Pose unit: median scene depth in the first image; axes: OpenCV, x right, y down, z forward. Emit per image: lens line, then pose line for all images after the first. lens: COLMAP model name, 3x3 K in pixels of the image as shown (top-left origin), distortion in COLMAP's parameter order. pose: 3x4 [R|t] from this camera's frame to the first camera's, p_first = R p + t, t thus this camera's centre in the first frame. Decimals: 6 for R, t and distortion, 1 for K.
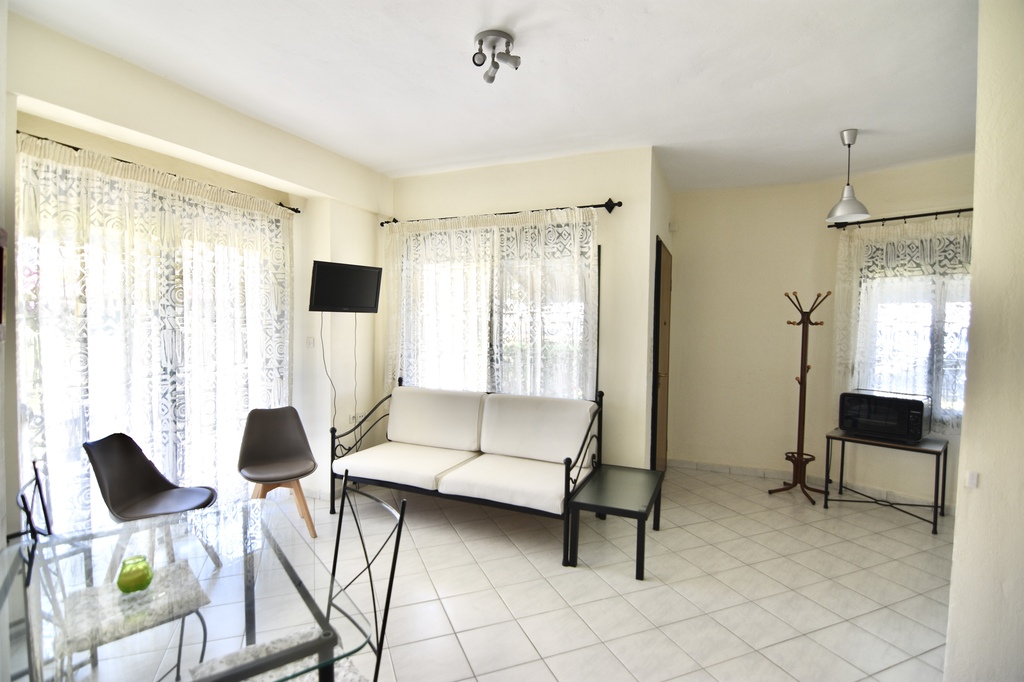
lens RADIAL K [[491.3, 0, 514.6], [0, 491.3, 341.6], [0, 0, 1]] dist [-0.016250, -0.005402]
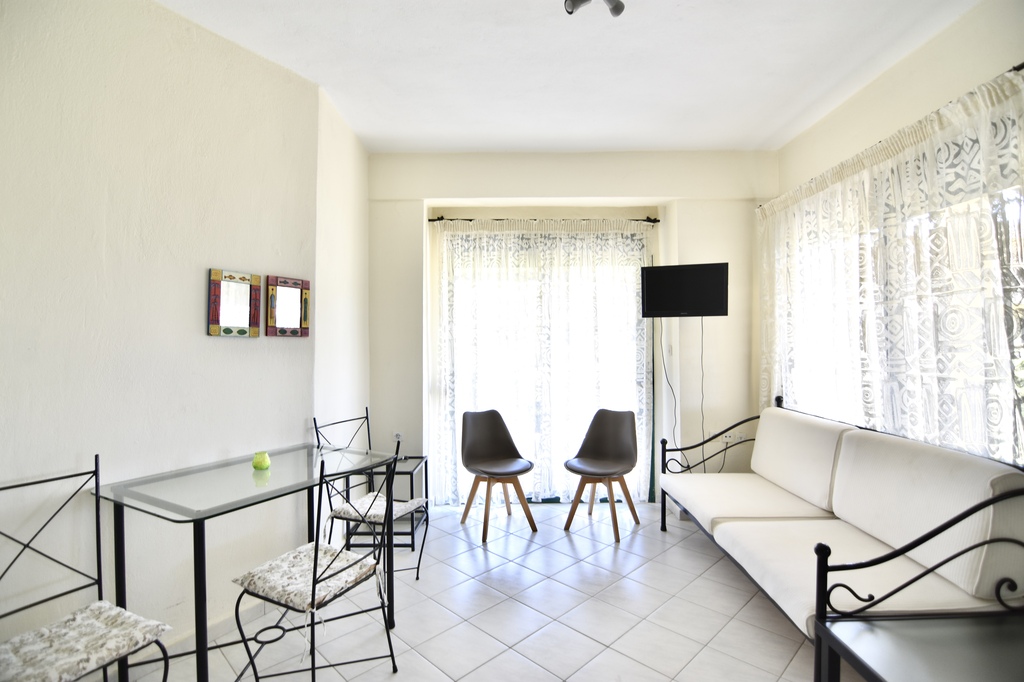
lens RADIAL K [[491.3, 0, 512.8], [0, 491.3, 341.6], [0, 0, 1]] dist [-0.016250, -0.005402]
pose [[0.385290, -0.020714, -0.922563, 0.424718], [-0.022635, 0.999235, -0.031889, 0.025676], [0.922518, 0.033169, 0.384526, 0.385868]]
